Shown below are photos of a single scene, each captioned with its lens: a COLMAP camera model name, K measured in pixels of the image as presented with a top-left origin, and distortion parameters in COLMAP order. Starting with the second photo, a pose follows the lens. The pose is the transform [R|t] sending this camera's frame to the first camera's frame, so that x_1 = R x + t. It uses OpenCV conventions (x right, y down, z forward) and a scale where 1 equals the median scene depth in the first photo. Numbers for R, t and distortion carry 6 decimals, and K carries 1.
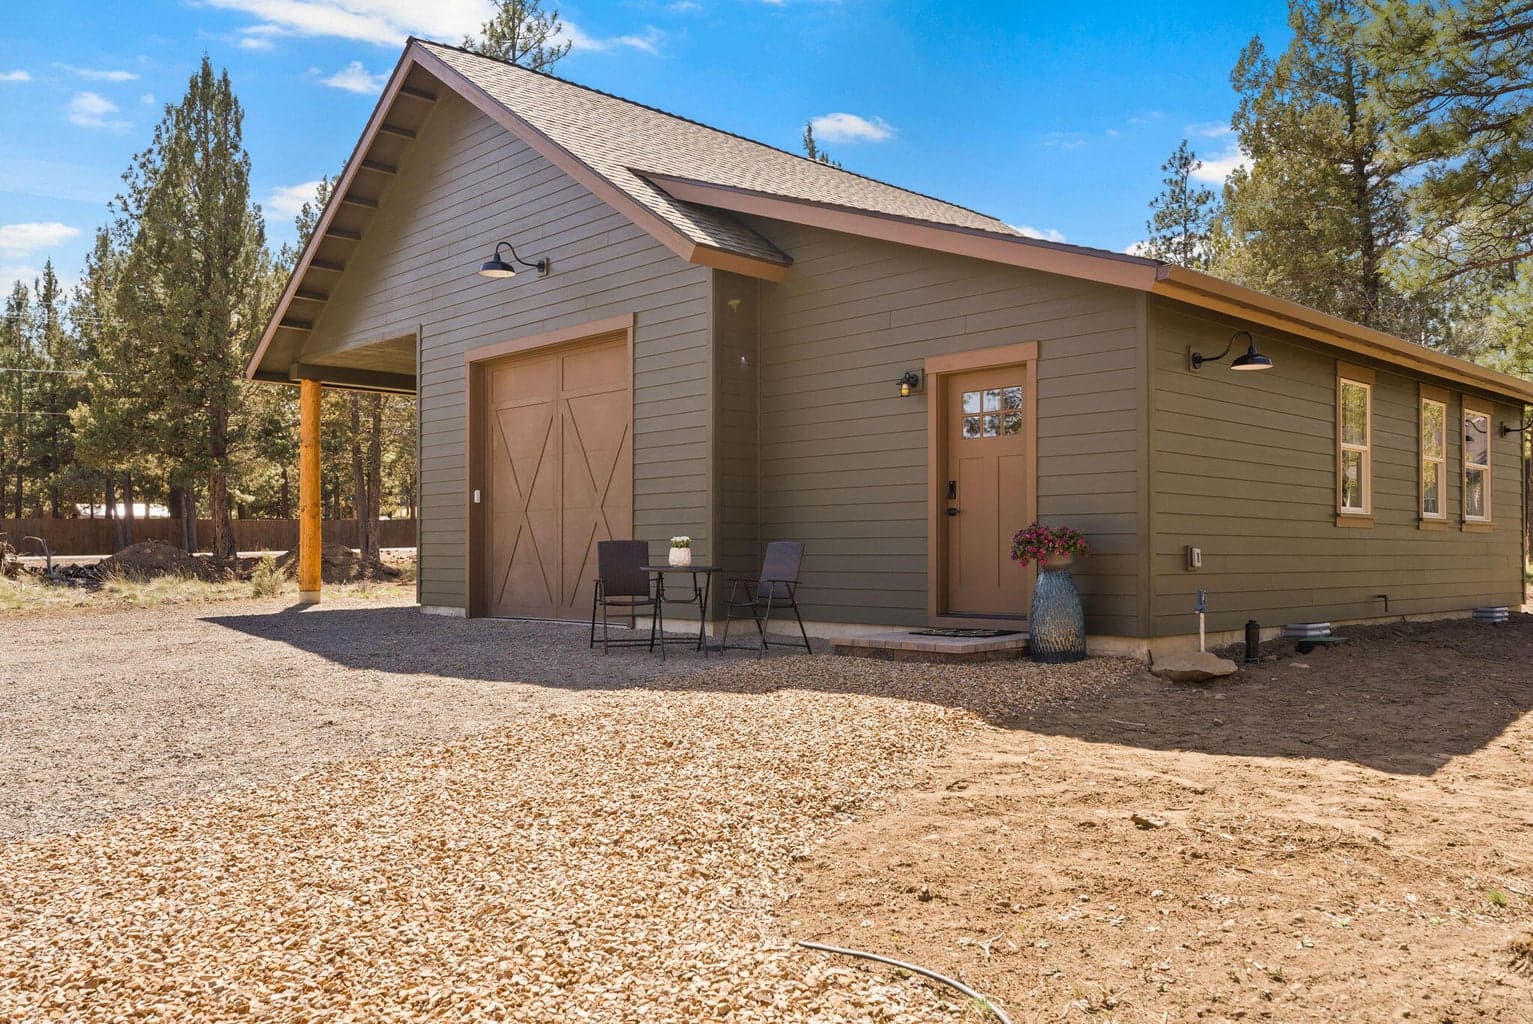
lens RADIAL K [[1248.1, 0, 766.5], [0, 1248.1, 512.0], [0, 0, 1]] dist [-0.009529, -0.000527]
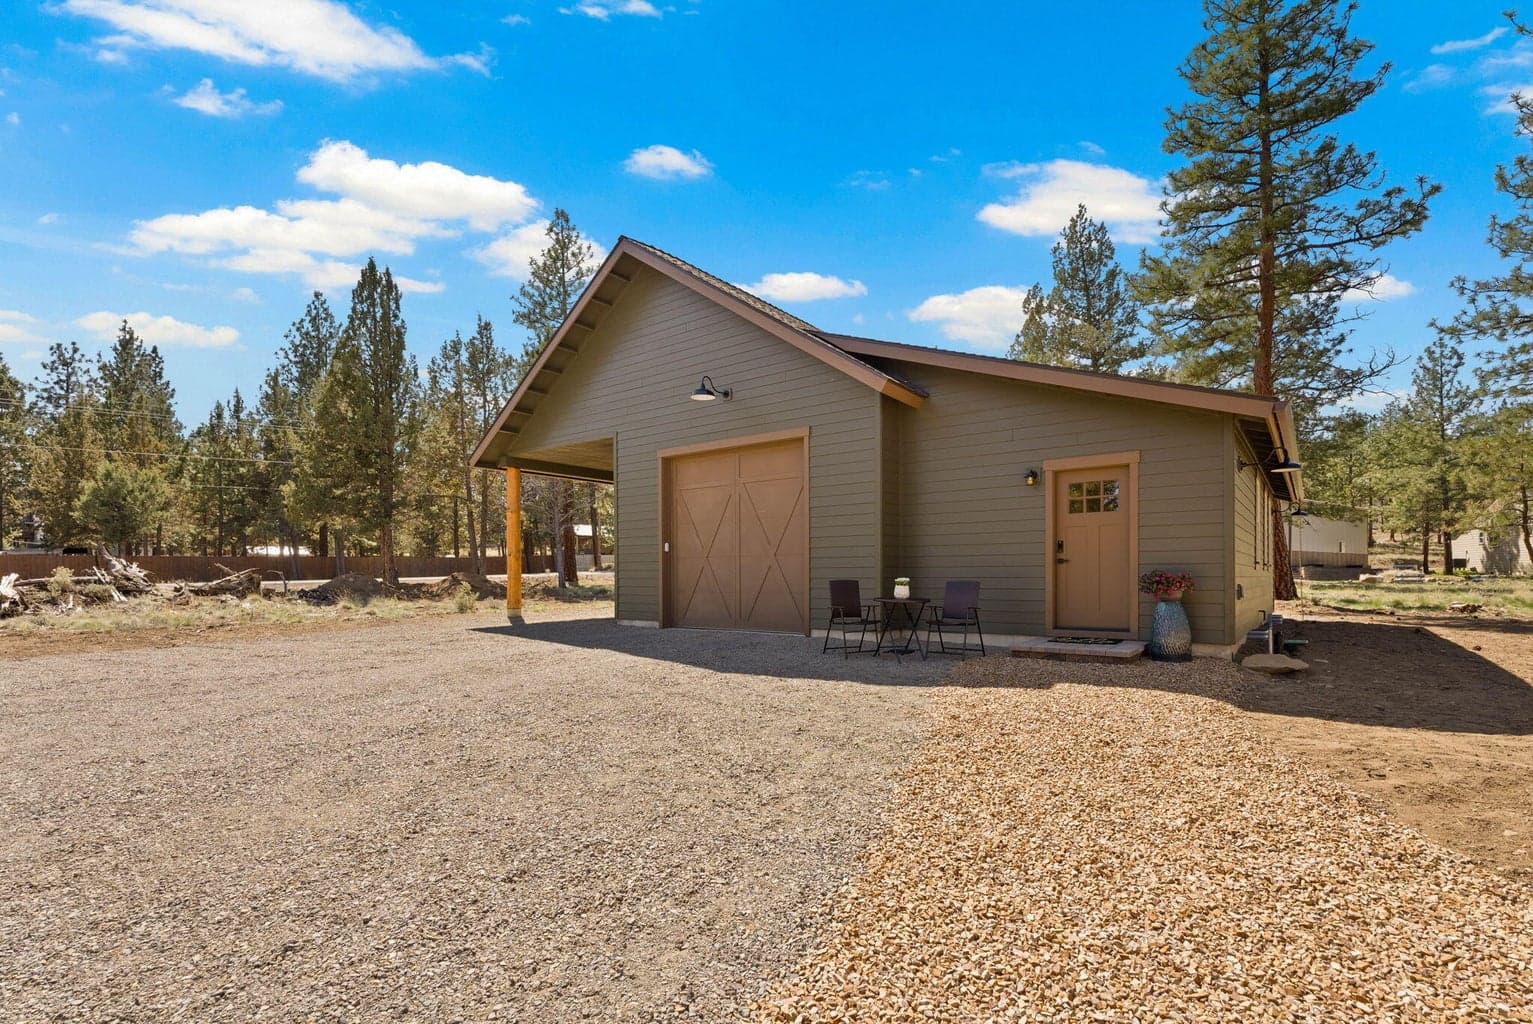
lens RADIAL K [[709.6, 0, 765.7], [0, 709.6, 566.6], [0, 0, 1]] dist [-0.002429, -0.000166]
pose [[0.988893, 0.001430, 0.148624, -0.237863], [-0.004314, 0.999809, 0.019084, -0.005857], [-0.148568, -0.019513, 0.988710, 0.135508]]
